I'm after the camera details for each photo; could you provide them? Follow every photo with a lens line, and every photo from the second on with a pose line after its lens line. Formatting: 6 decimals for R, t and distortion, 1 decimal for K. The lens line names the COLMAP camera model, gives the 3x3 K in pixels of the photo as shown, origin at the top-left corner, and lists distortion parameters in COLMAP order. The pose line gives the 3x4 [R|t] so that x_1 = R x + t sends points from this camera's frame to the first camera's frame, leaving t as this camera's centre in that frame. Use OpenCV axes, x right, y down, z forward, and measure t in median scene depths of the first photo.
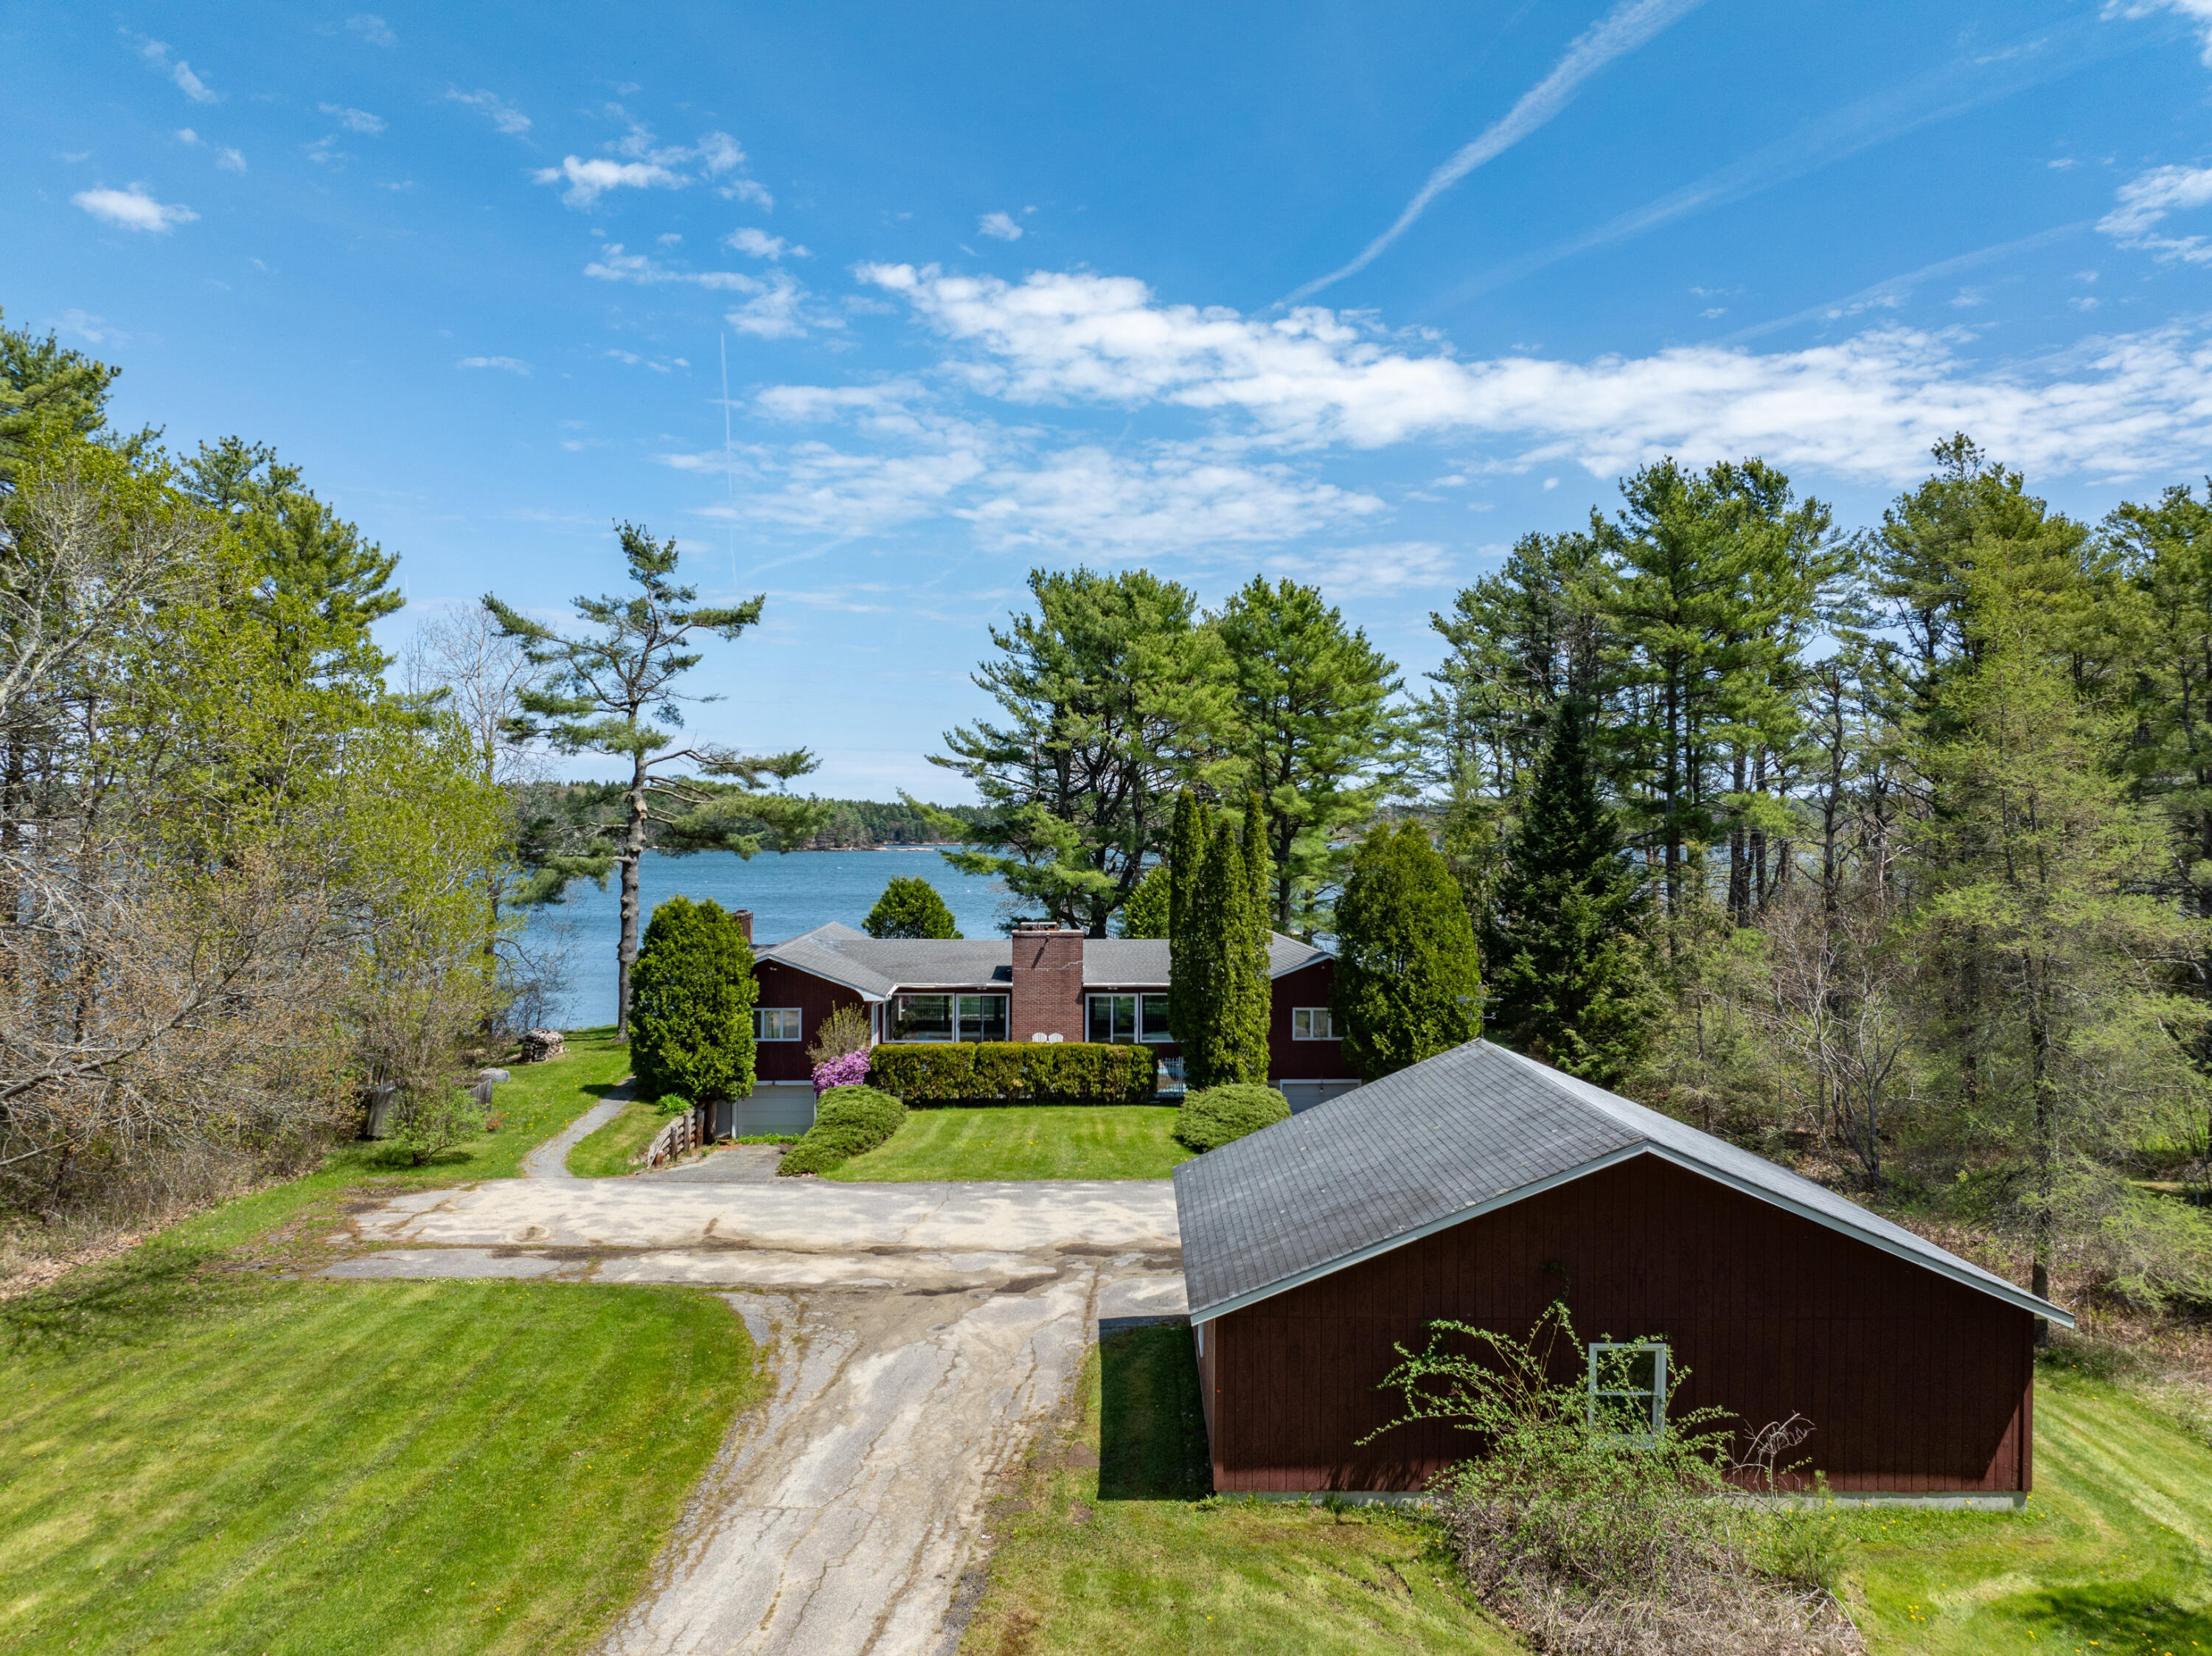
lens RADIAL K [[1553.1, 0, 1103.5], [0, 1553.1, 818.8], [0, 0, 1]] dist [-0.045898, 0.014108]
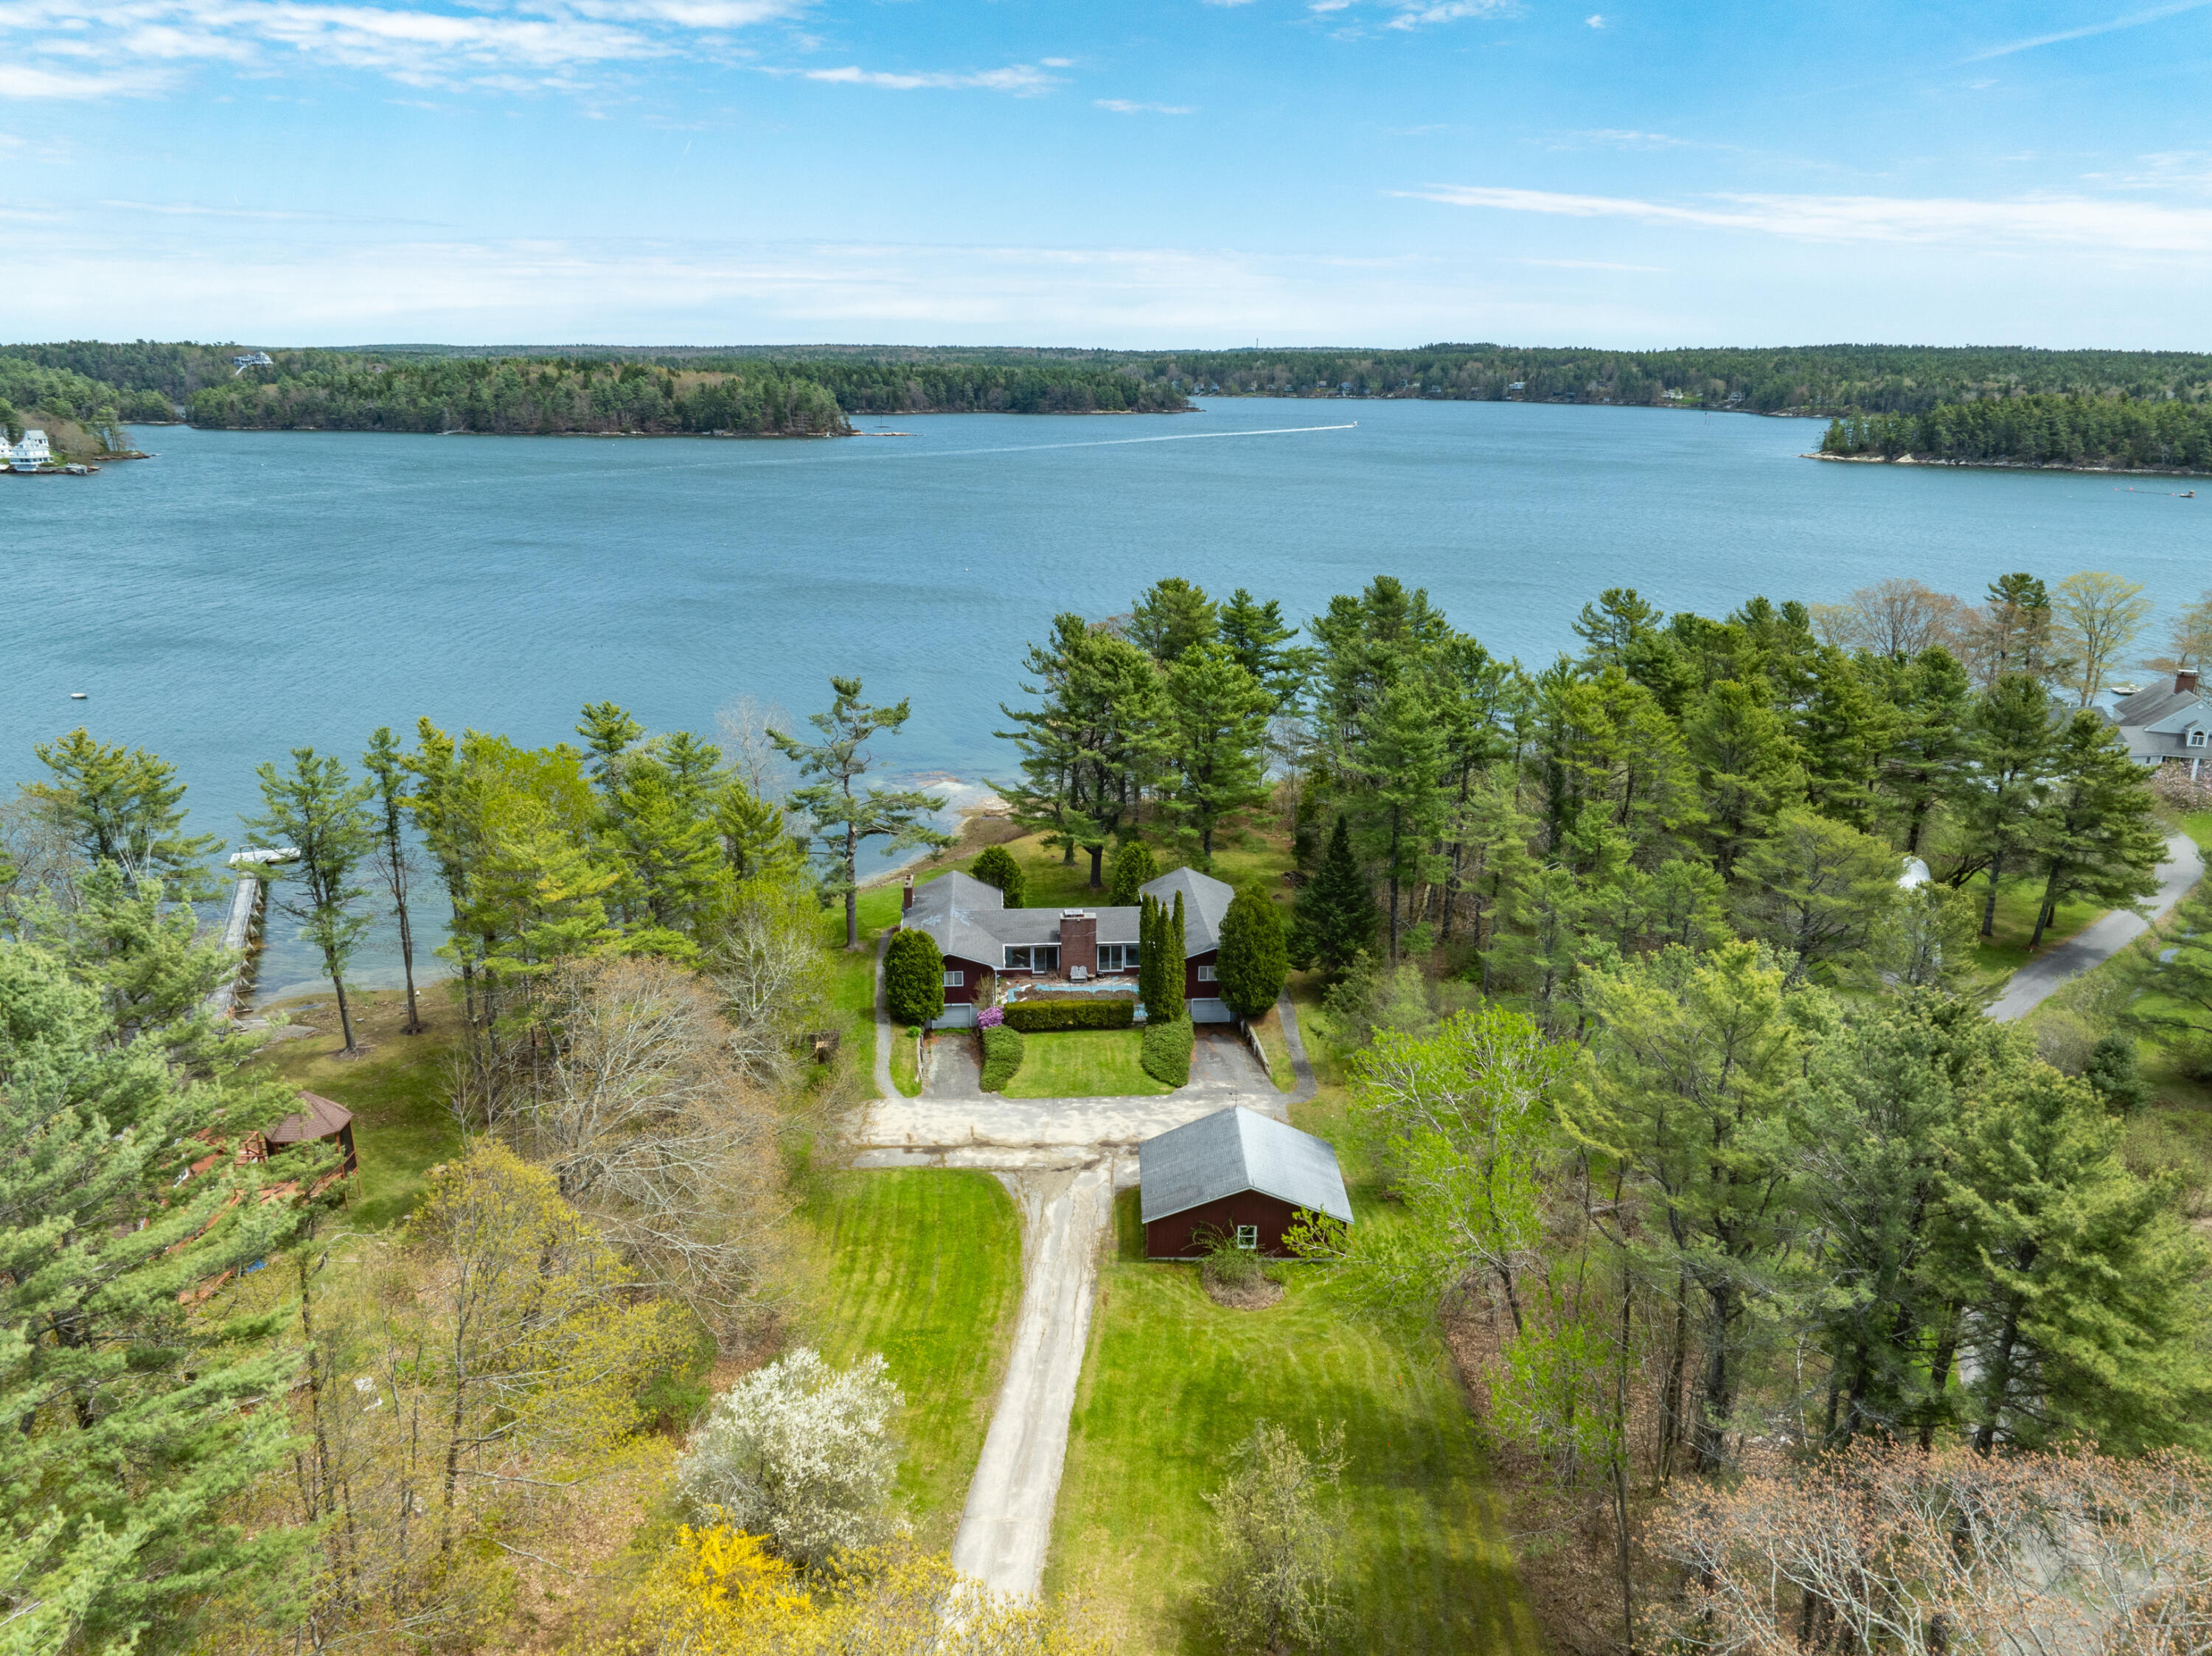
lens RADIAL K [[1553.1, 0, 1108.9], [0, 1553.1, 842.6], [0, 0, 1]] dist [-0.045898, 0.014108]
pose [[0.999784, -0.005243, 0.020120, -0.036969], [-0.001135, 0.952488, 0.304575, -0.636971], [-0.020761, -0.304532, 0.952276, -0.883065]]
